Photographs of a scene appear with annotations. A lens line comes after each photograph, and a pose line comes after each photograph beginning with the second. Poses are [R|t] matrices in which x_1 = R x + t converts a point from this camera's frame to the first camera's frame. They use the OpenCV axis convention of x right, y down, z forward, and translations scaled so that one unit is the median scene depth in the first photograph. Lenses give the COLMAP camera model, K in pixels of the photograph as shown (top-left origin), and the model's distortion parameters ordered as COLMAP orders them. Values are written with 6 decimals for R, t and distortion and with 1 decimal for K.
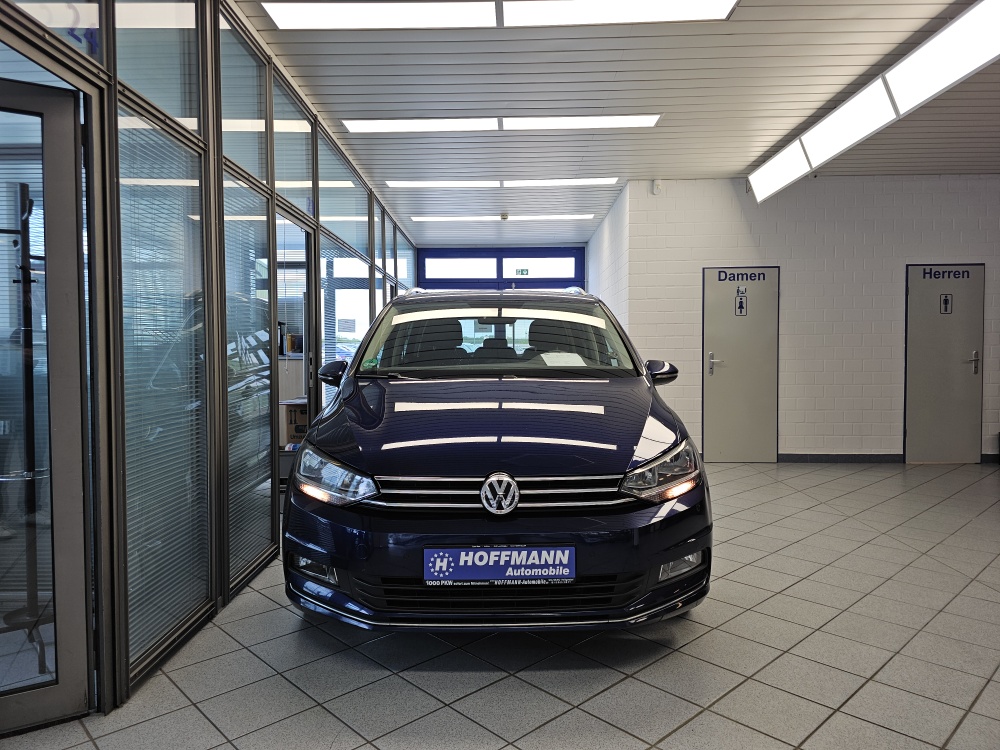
lens RADIAL K [[692.6, 0, 464.0], [0, 692.6, 409.8], [0, 0, 1]] dist [0.026341, -0.054051]
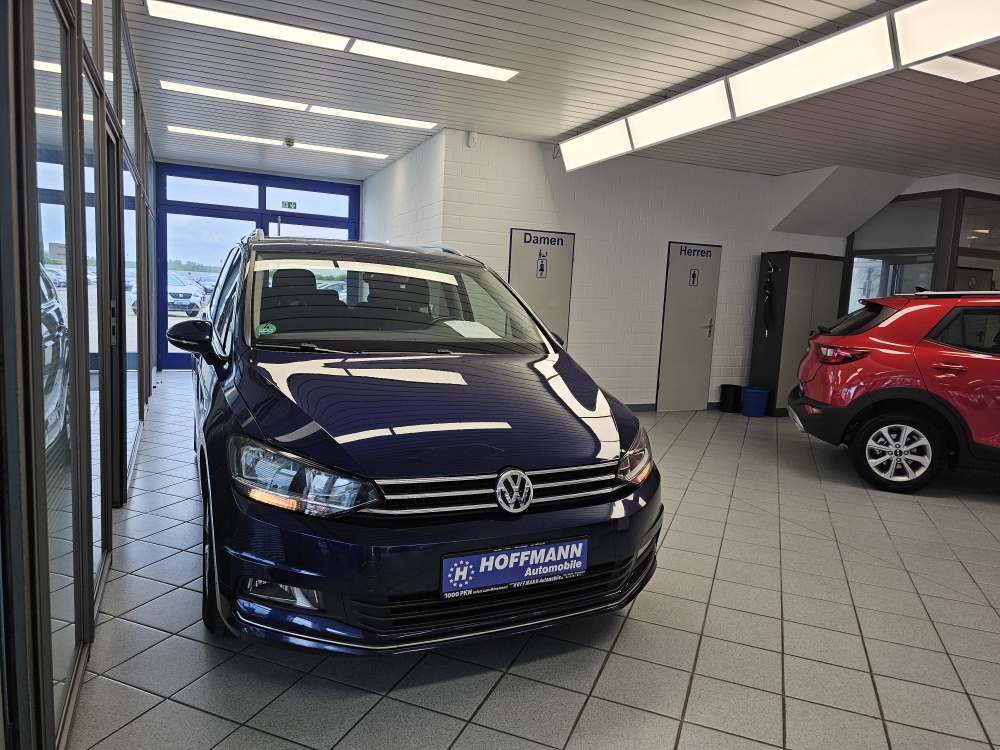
lens RADIAL K [[692.6, 0, 530.2], [0, 692.6, 419.8], [0, 0, 1]] dist [0.026341, -0.054051]
pose [[0.891405, -0.027475, 0.452374, -0.293888], [-0.016768, 0.995478, 0.093503, -0.051481], [-0.452897, -0.090934, 0.886913, 0.146465]]
